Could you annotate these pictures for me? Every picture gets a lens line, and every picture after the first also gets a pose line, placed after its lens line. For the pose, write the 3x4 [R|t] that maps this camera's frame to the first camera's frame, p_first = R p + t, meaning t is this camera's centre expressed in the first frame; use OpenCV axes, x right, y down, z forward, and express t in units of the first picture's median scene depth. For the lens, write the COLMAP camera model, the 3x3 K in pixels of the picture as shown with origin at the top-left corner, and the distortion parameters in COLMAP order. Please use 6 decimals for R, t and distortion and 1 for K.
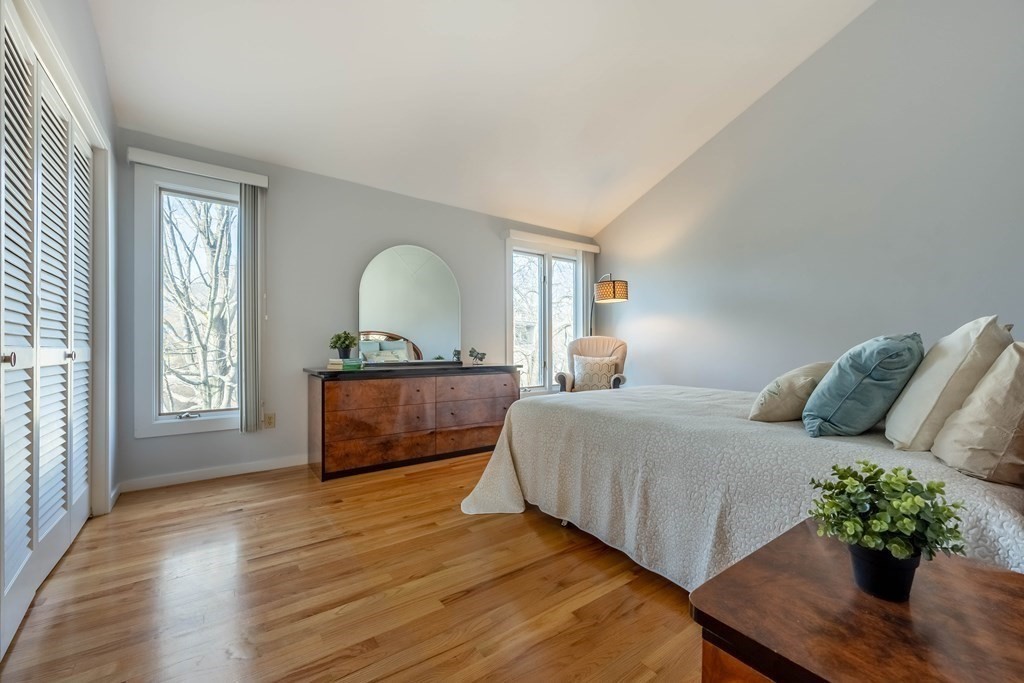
lens RADIAL K [[412.6, 0, 513.3], [0, 412.6, 345.3], [0, 0, 1]] dist [-0.002504, -0.000648]
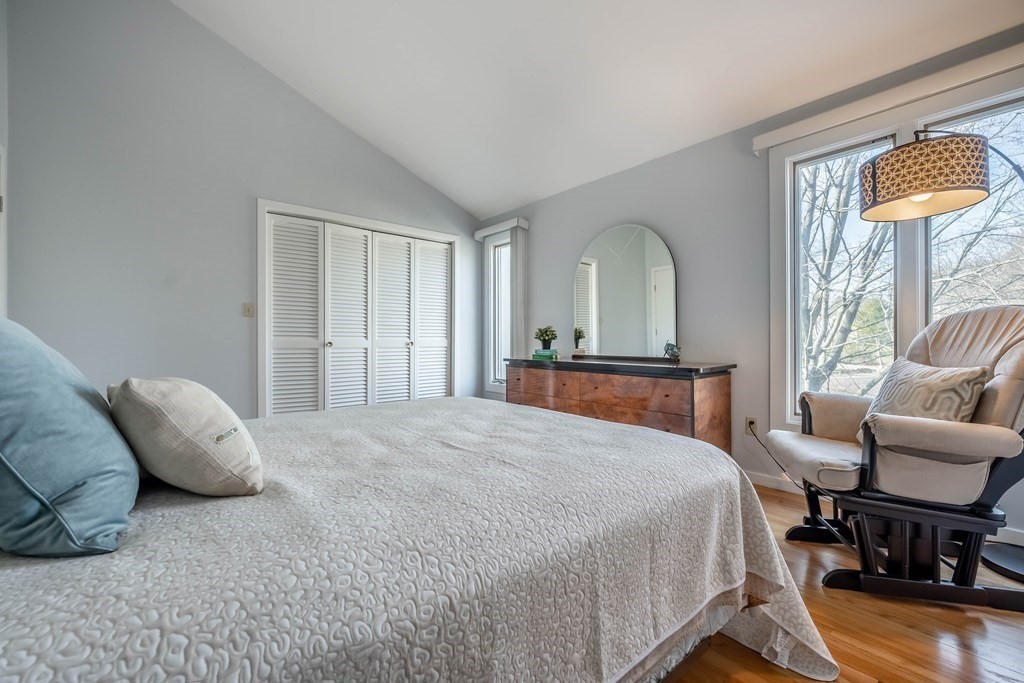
lens RADIAL K [[412.6, 0, 513.3], [0, 412.6, 345.3], [0, 0, 1]] dist [-0.002504, -0.000648]
pose [[0.059314, 0.011761, -0.998170, 0.781870], [0.003298, 0.999923, 0.011977, 0.006729], [0.998234, -0.004002, 0.059271, 0.885889]]
